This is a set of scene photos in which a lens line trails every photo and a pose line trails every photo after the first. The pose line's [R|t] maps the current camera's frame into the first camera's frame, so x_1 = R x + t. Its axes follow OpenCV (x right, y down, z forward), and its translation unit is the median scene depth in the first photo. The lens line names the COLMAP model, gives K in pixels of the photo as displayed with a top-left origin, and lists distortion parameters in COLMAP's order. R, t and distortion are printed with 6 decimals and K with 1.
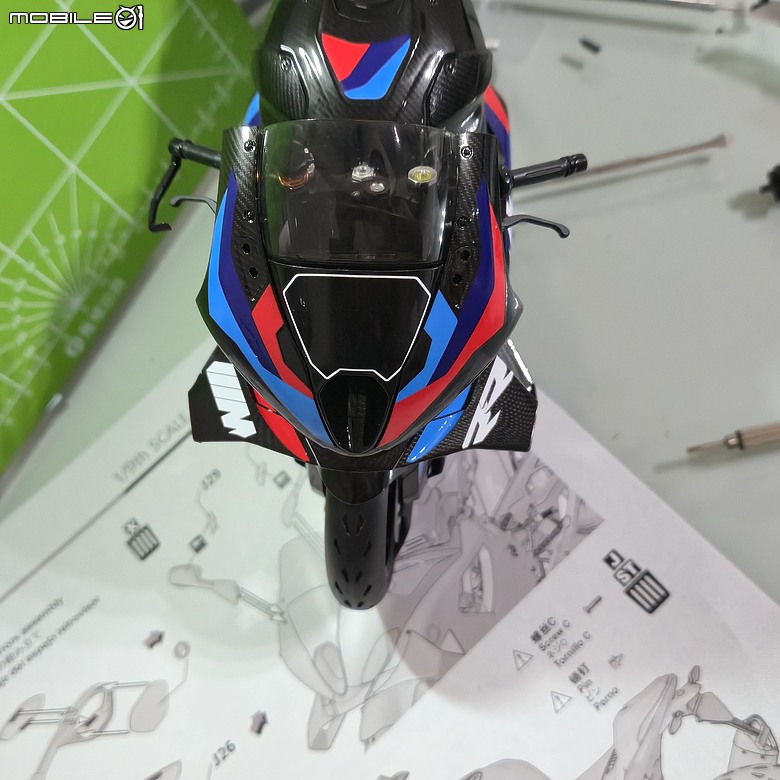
lens RADIAL K [[1130.0, 0, 386.6], [0, 1130.0, 391.9], [0, 0, 1]] dist [0.036240, 0.000000]
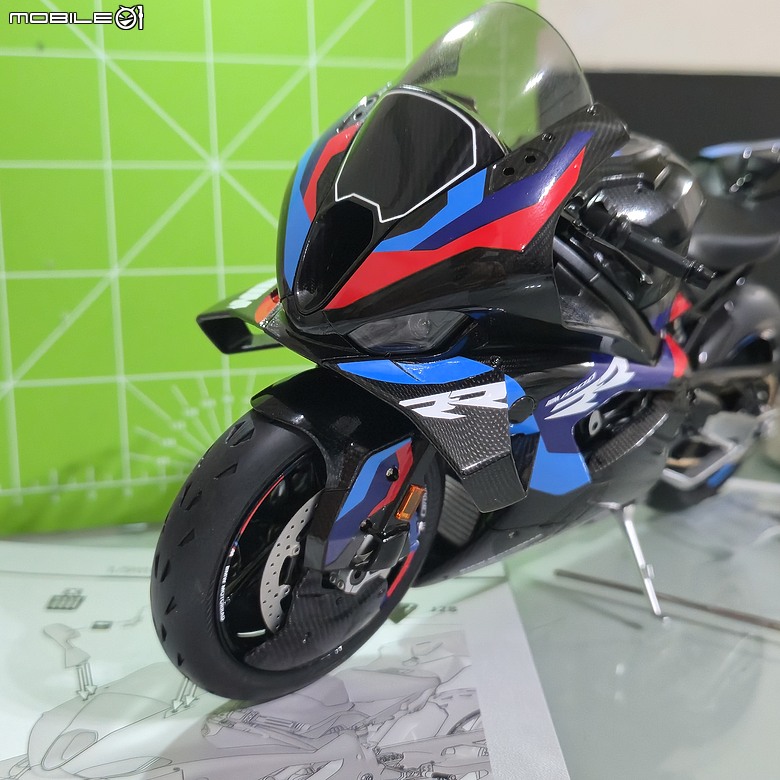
lens RADIAL K [[1130.0, 0, 388.2], [0, 1130.0, 394.2], [0, 0, 1]] dist [0.036240, 0.000000]
pose [[0.727906, 0.390157, -0.563854, 0.404557], [-0.684431, 0.462995, -0.563197, 0.398438], [0.041326, 0.795873, 0.604052, 0.395770]]
